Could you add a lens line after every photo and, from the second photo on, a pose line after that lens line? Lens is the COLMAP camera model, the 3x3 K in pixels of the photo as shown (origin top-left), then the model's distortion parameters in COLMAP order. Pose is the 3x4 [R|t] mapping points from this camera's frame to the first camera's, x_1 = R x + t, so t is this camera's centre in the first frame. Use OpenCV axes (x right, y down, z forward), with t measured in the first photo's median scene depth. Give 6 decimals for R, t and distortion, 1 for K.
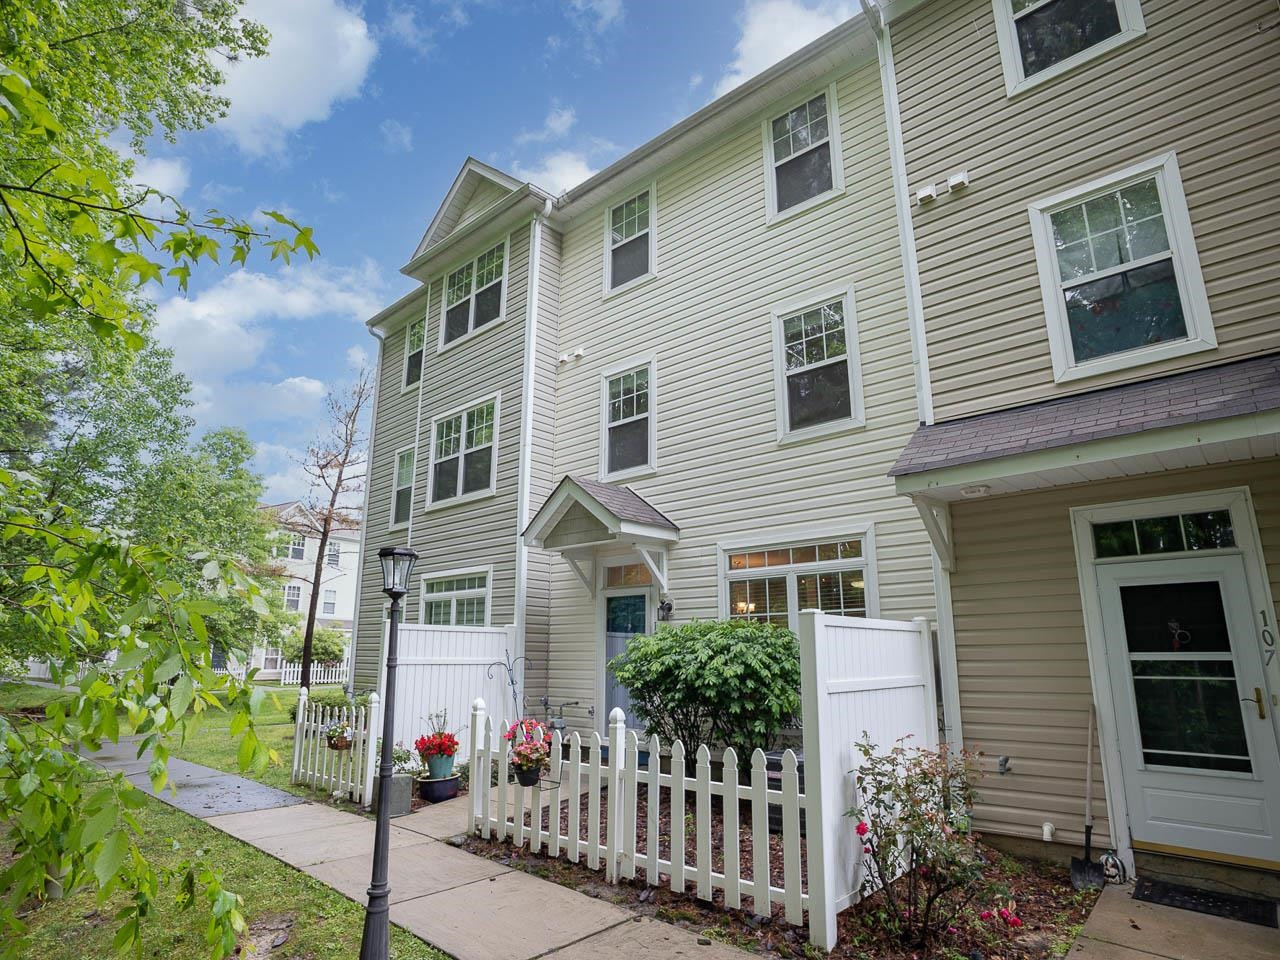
lens RADIAL K [[704.1, 0, 640.0], [0, 704.1, 480.0], [0, 0, 1]] dist [-0.091818, 0.000364]
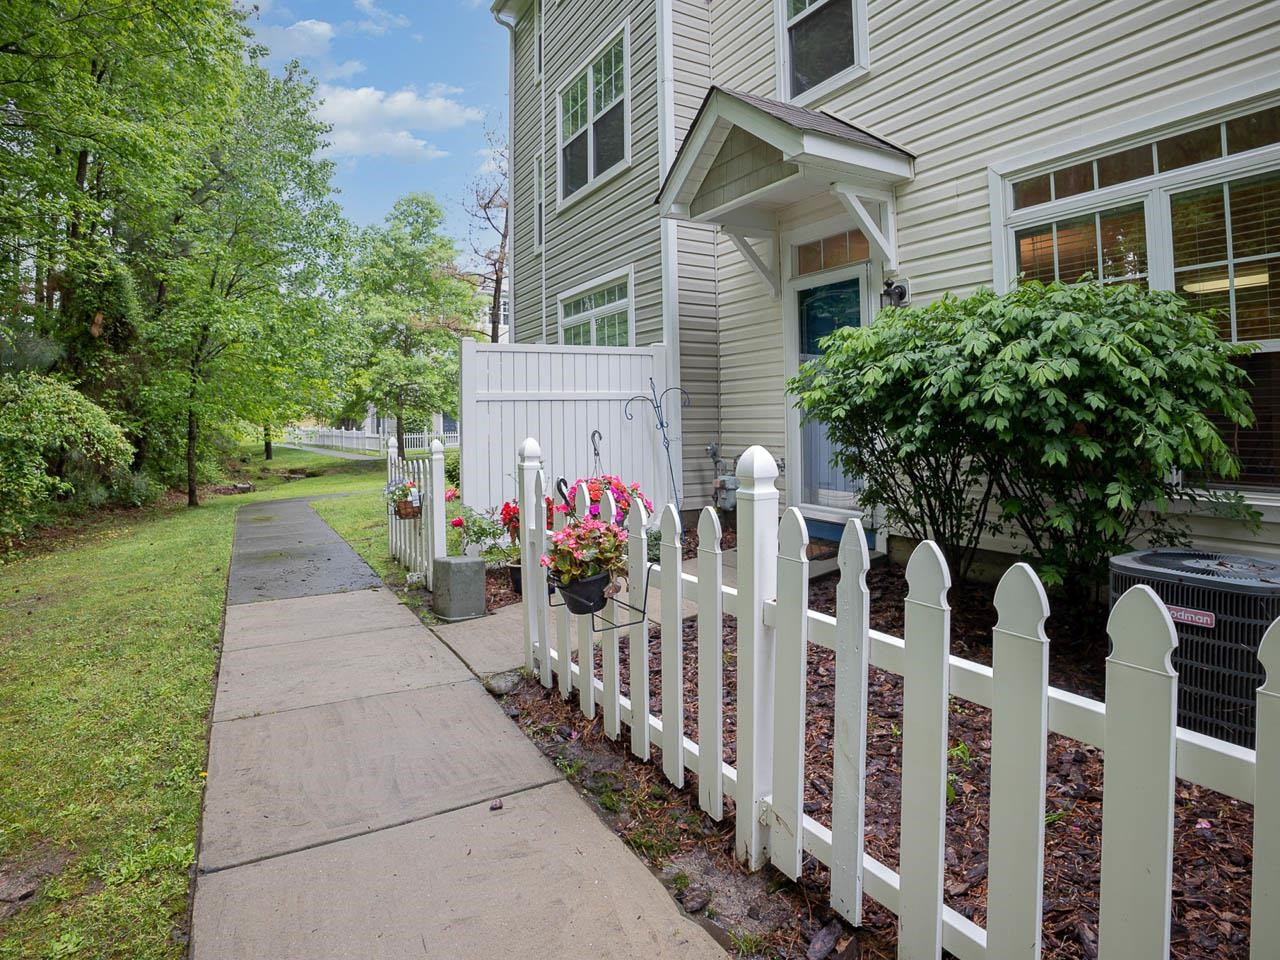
lens RADIAL K [[736.3, 0, 601.8], [0, 736.3, 399.0], [0, 0, 1]] dist [-0.120281, 0.050670]
pose [[0.936442, -0.022950, -0.350072, 0.021173], [0.100566, 0.973542, 0.205189, 0.154020], [0.336101, -0.227353, 0.913973, 0.447286]]
